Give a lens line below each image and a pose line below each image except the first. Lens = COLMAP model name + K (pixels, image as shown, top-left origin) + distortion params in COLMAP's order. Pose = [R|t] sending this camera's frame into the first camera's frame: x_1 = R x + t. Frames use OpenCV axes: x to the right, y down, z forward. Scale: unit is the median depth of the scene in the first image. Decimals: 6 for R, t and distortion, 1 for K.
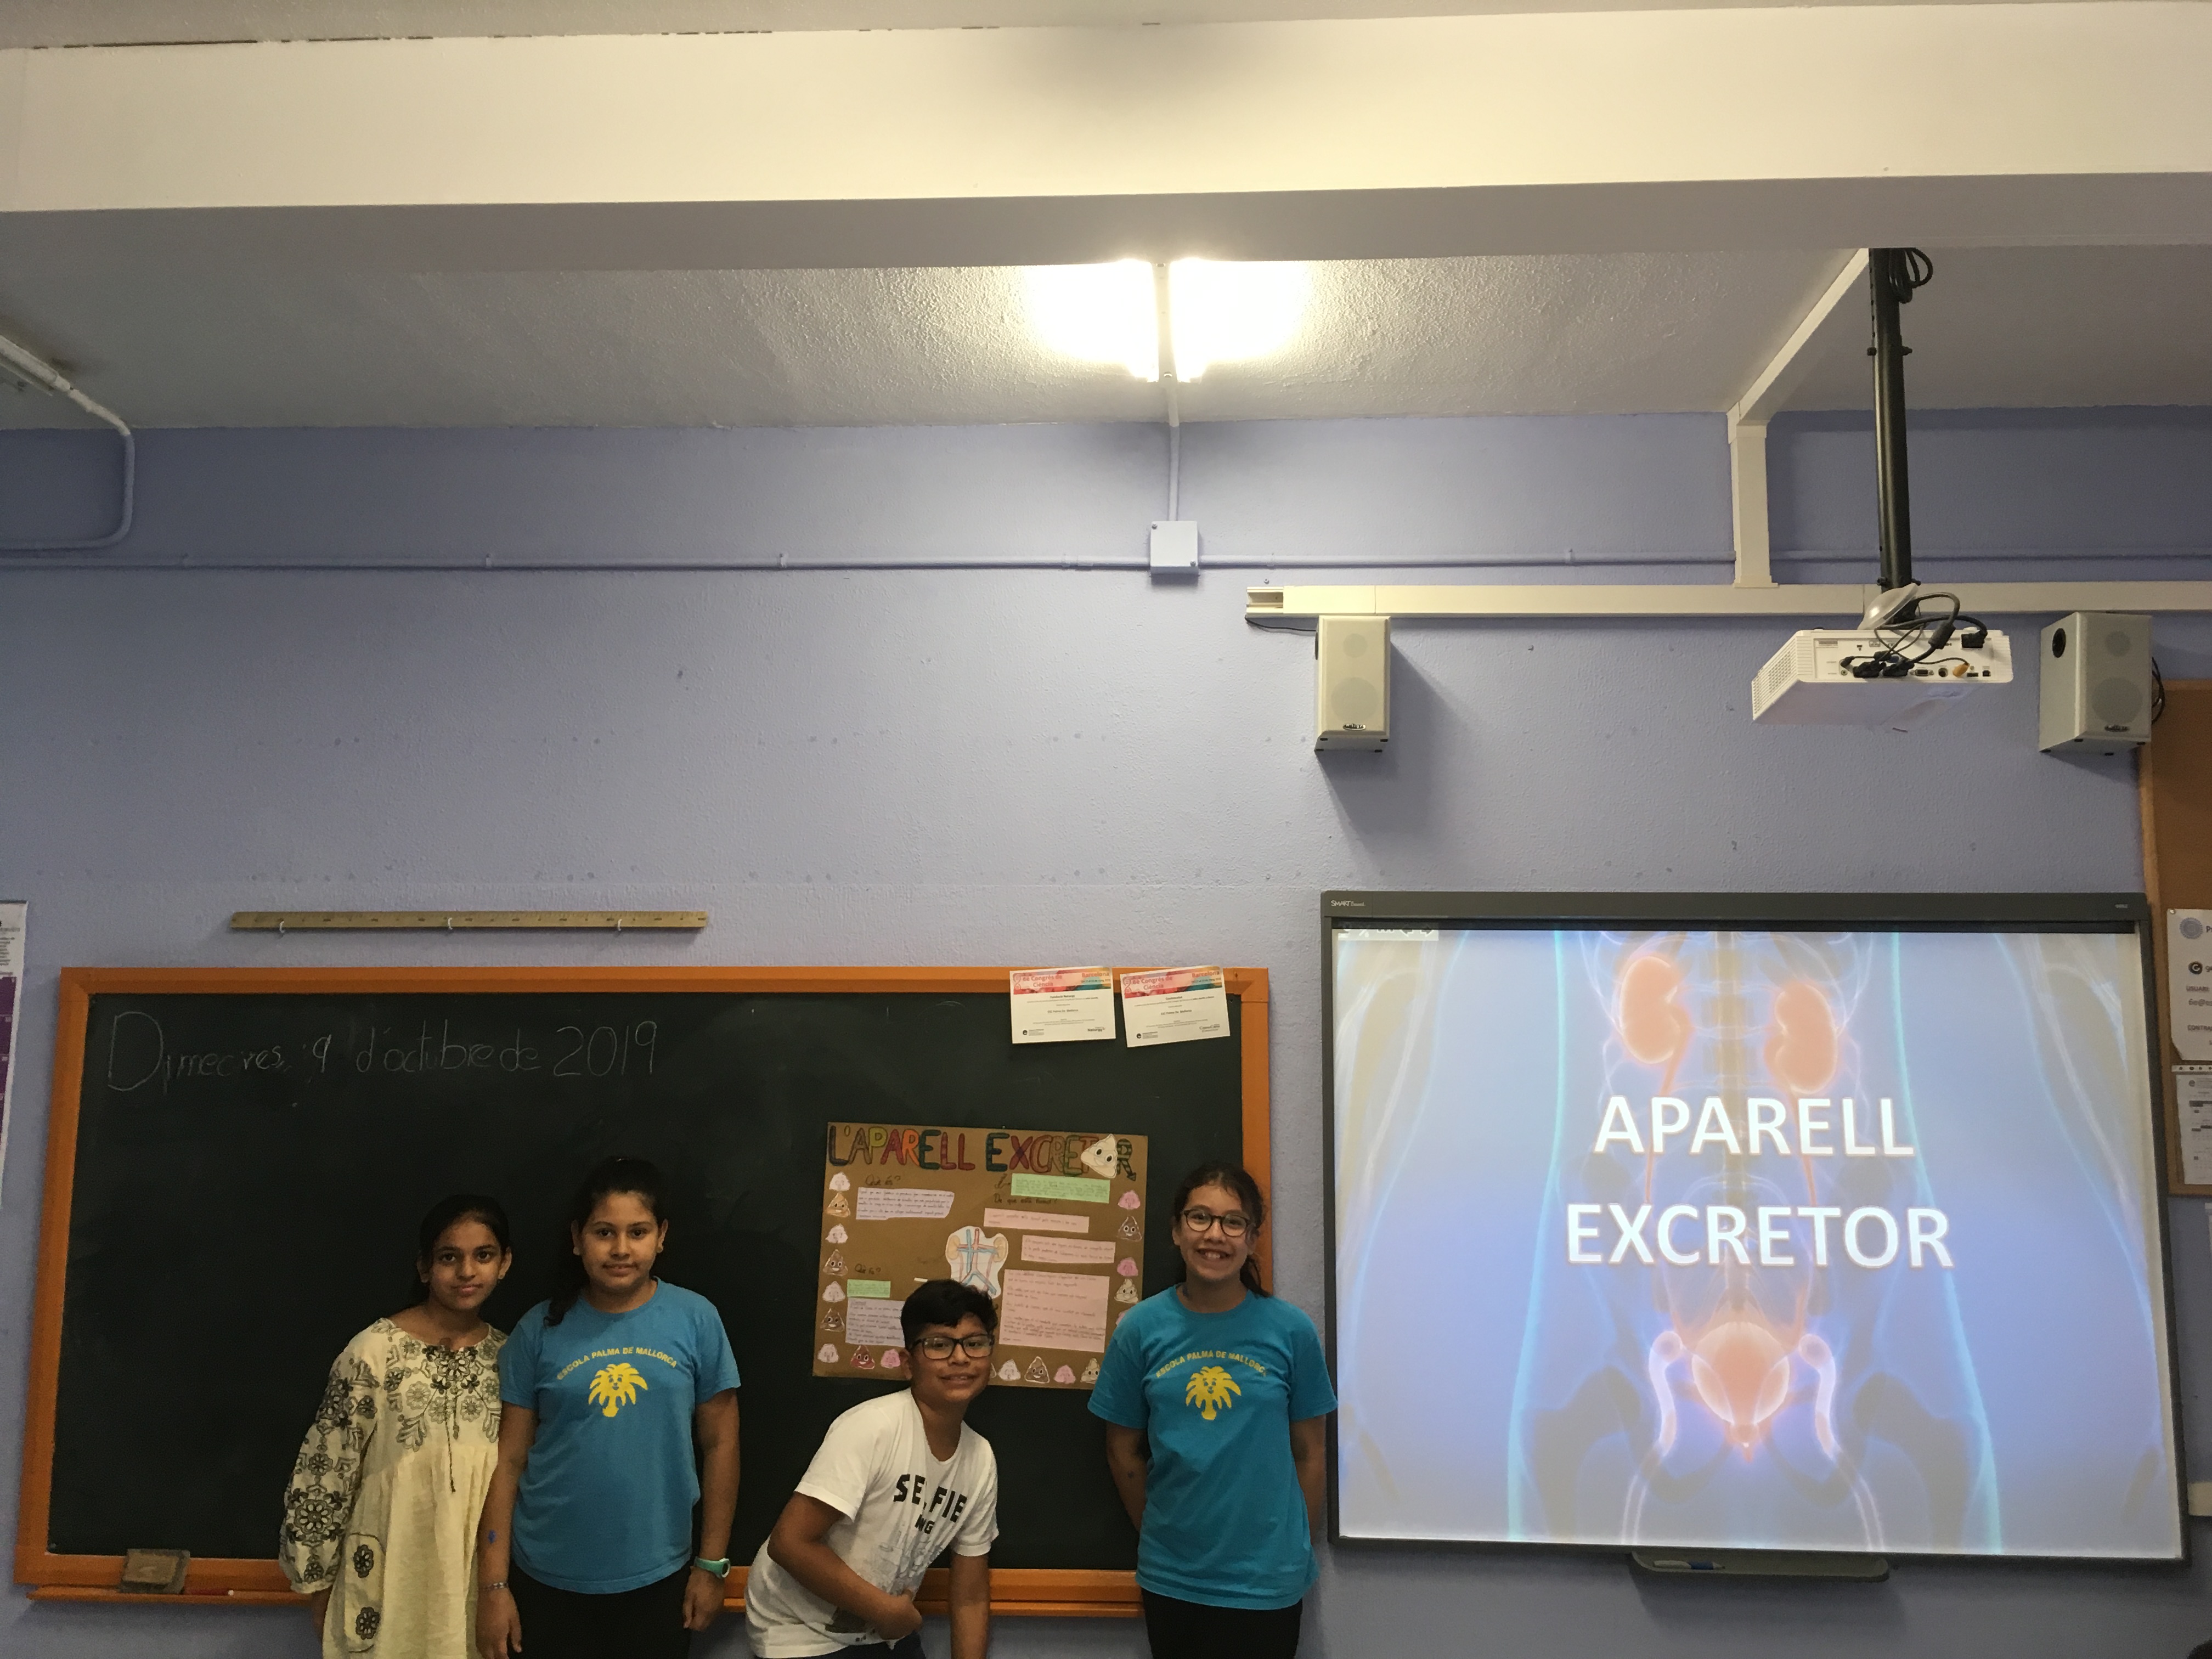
lens RADIAL K [[1879.3, 0, 1094.9], [0, 1879.3, 824.7], [0, 0, 1]] dist [0.074857, -0.099192]
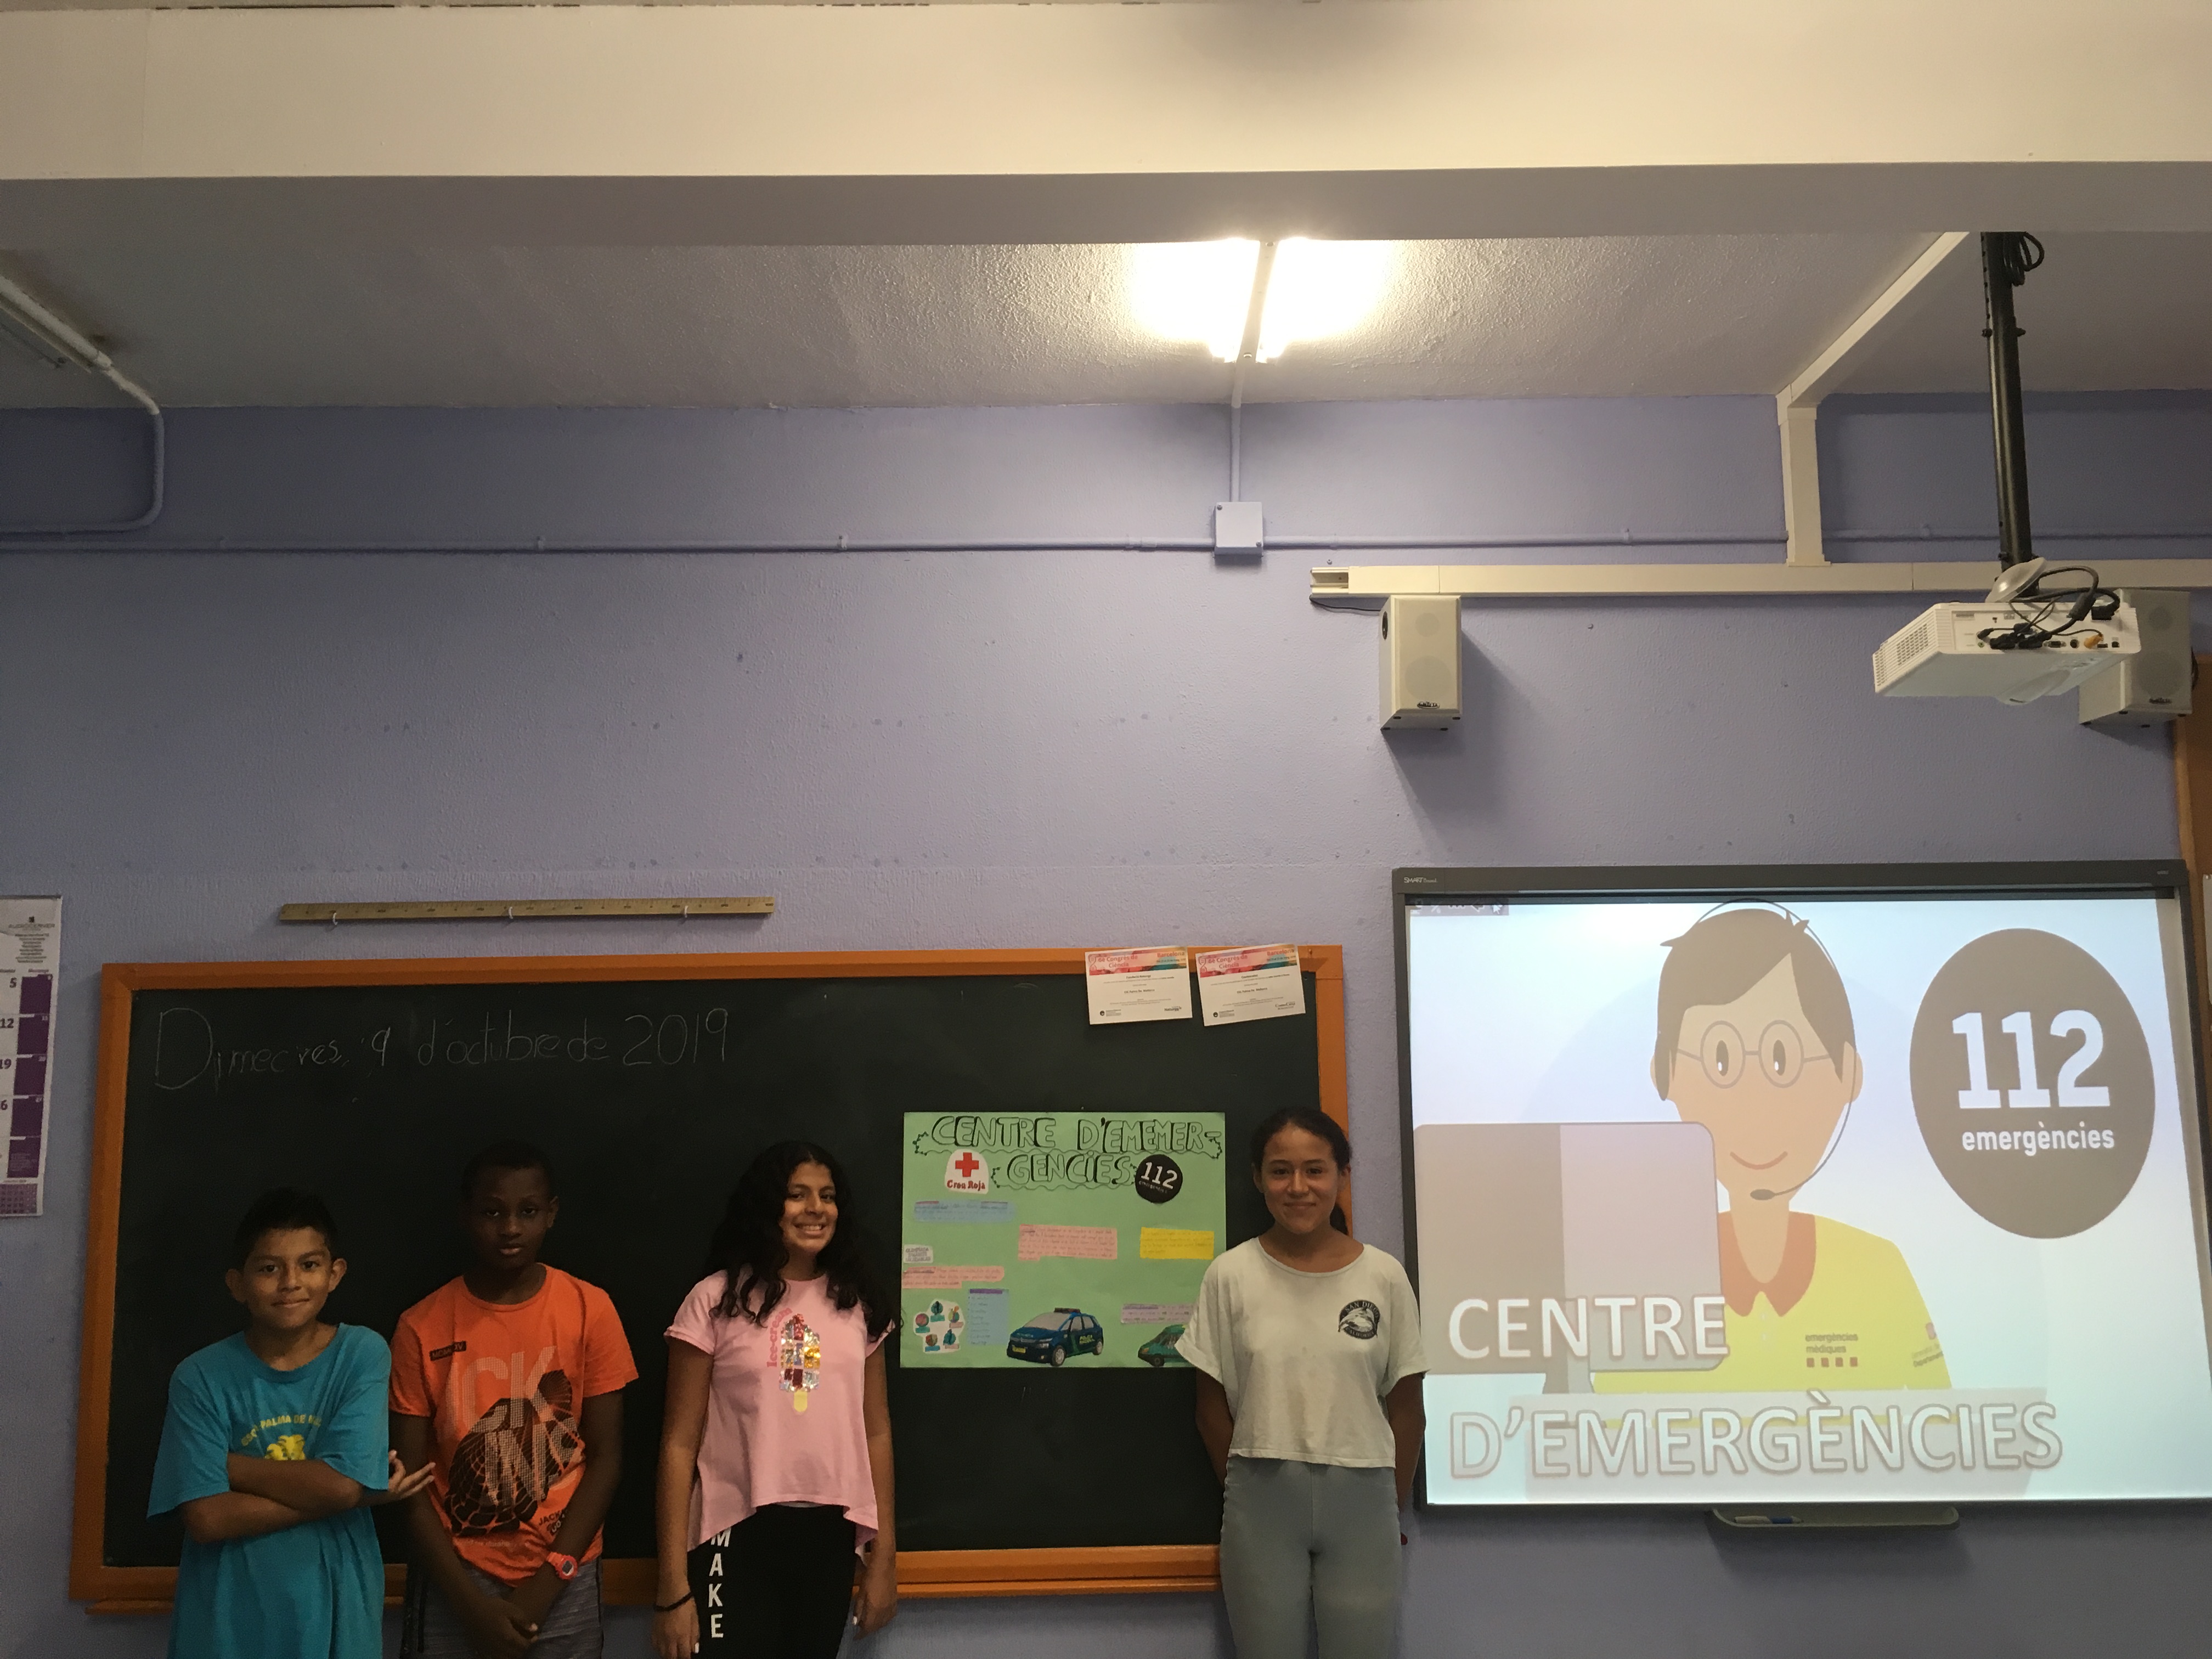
lens RADIAL K [[1882.8, 0, 1091.7], [0, 1882.8, 826.8], [0, 0, 1]] dist [0.077166, -0.107099]
pose [[0.997928, -0.011175, 0.063365, -0.105169], [0.010774, 0.999920, 0.006677, 0.004516], [-0.063435, -0.005980, 0.997968, -0.000061]]
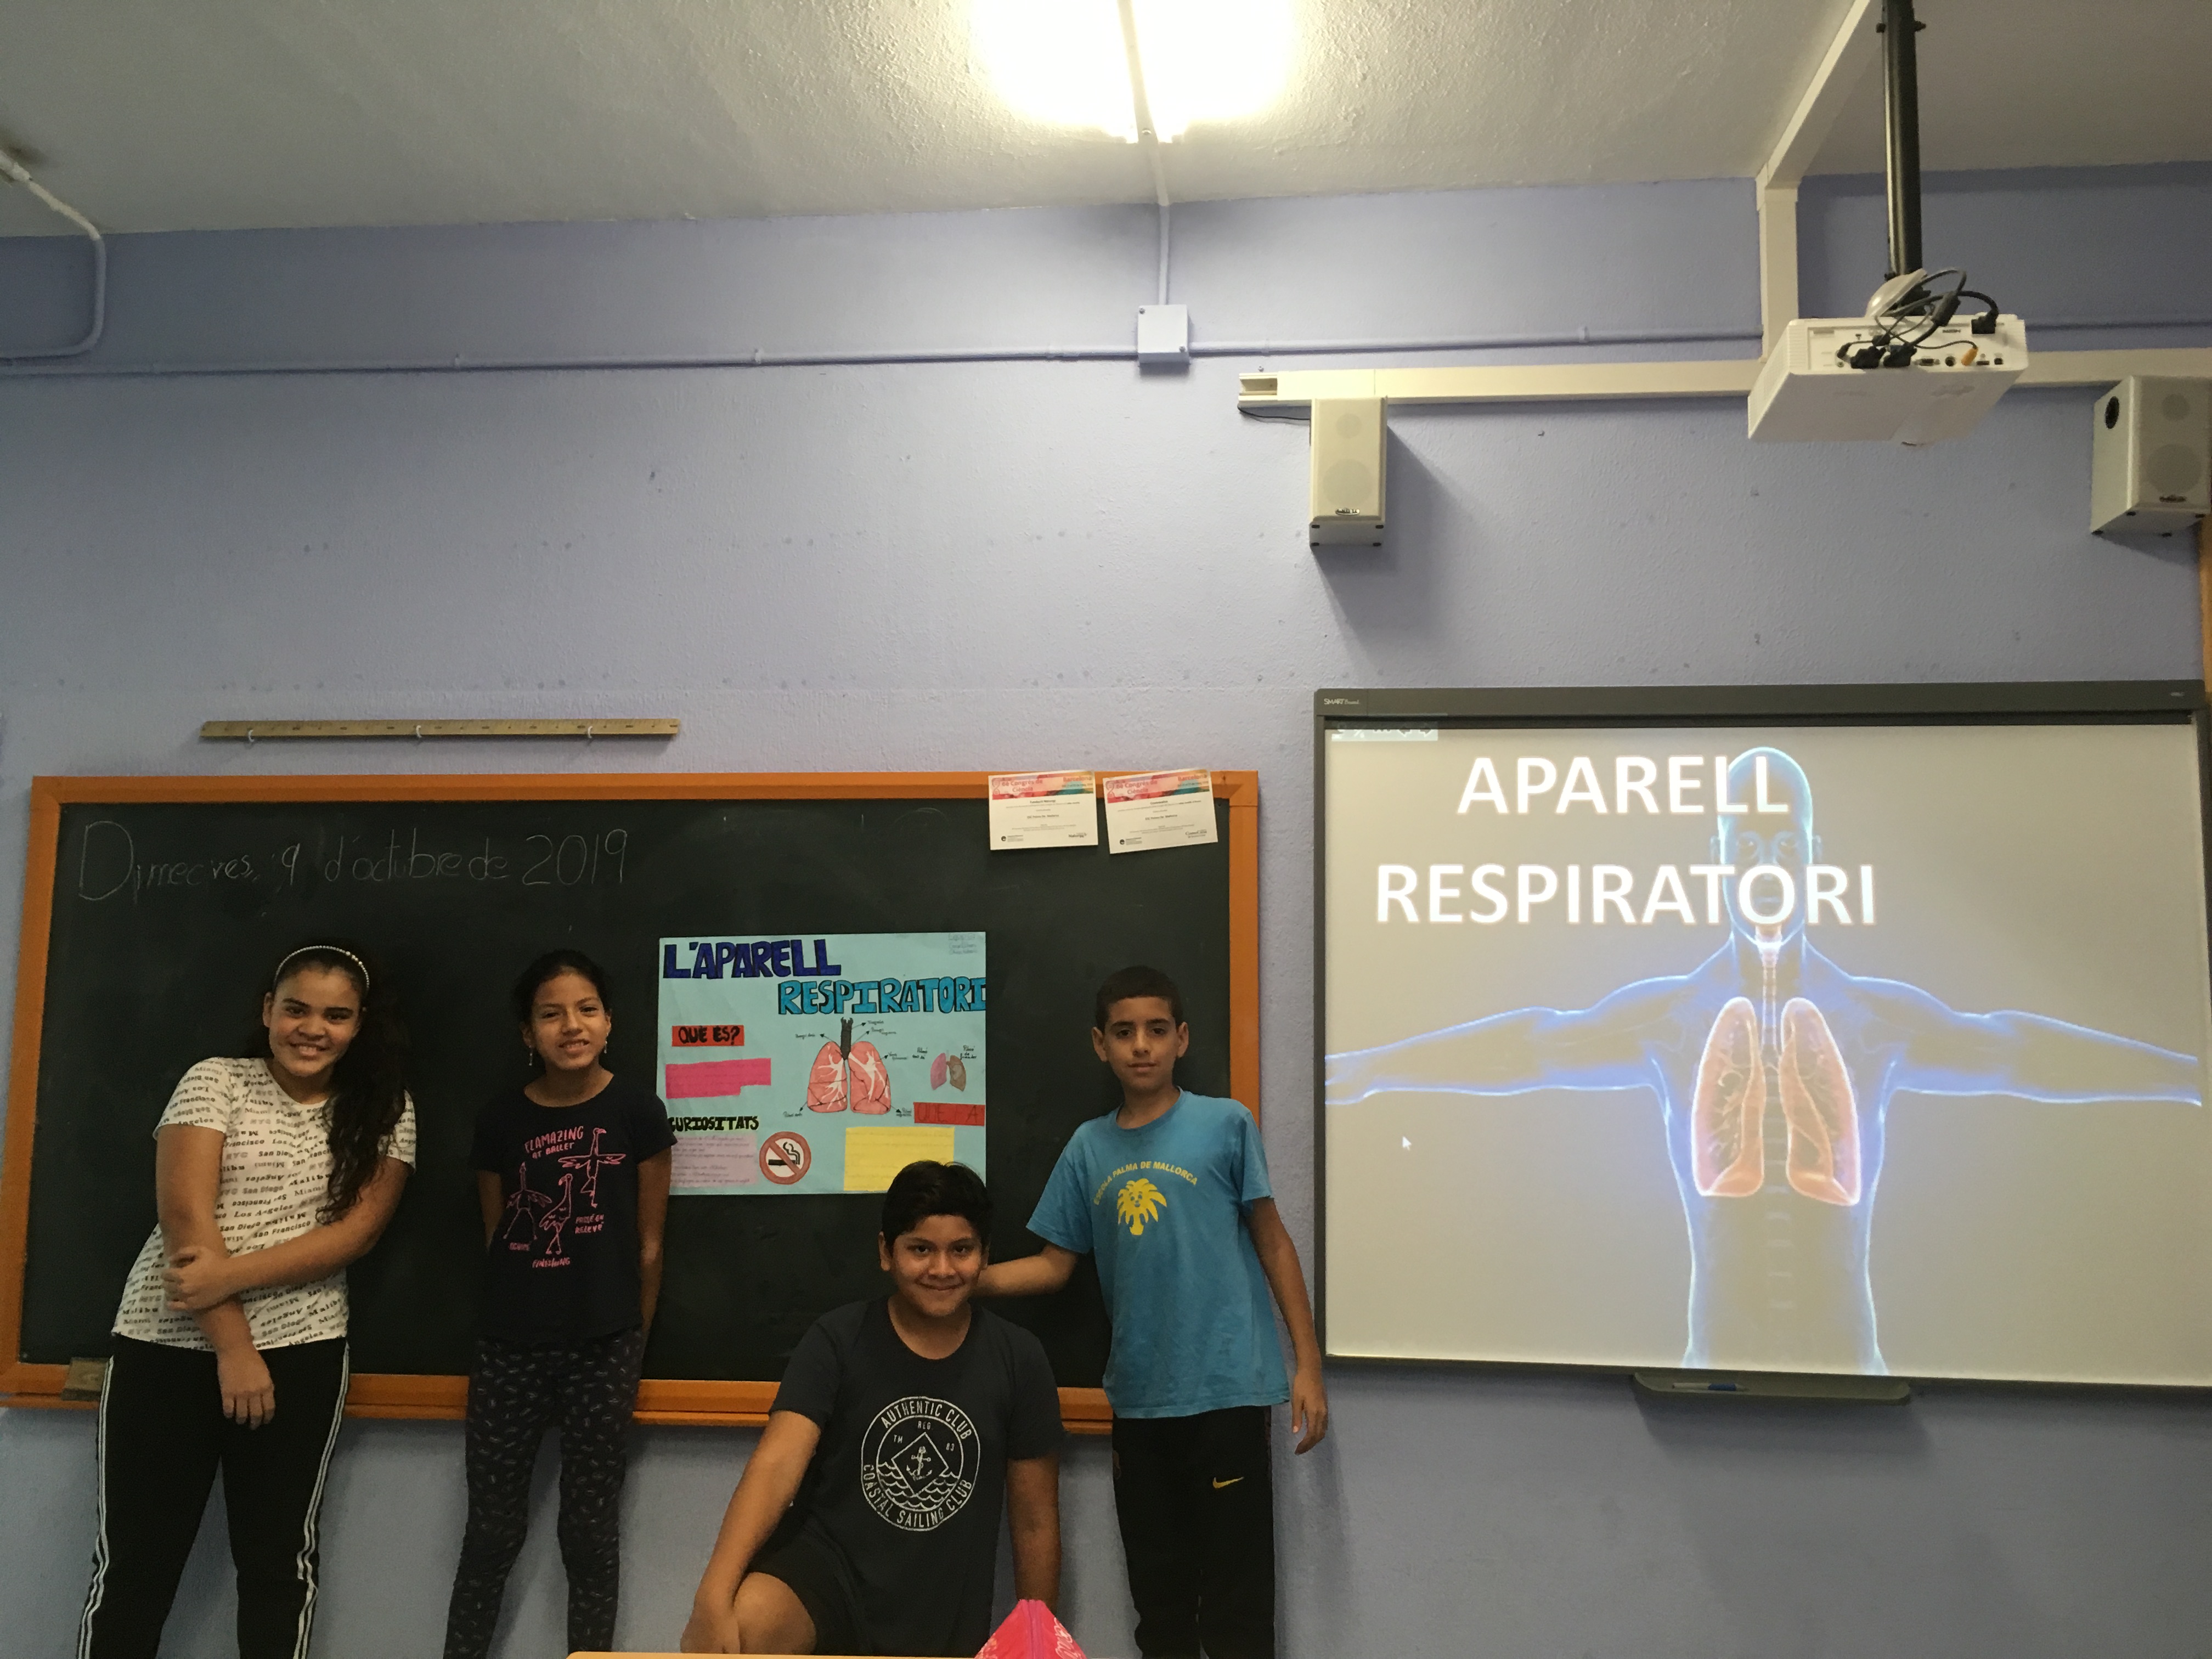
lens RADIAL K [[1882.8, 0, 1091.7], [0, 1882.8, 826.8], [0, 0, 1]] dist [0.077166, -0.107099]
pose [[0.998785, -0.000498, -0.049276, 0.055038], [0.001458, 0.999810, 0.019449, 0.085827], [0.049257, -0.019497, 0.998596, 0.042717]]
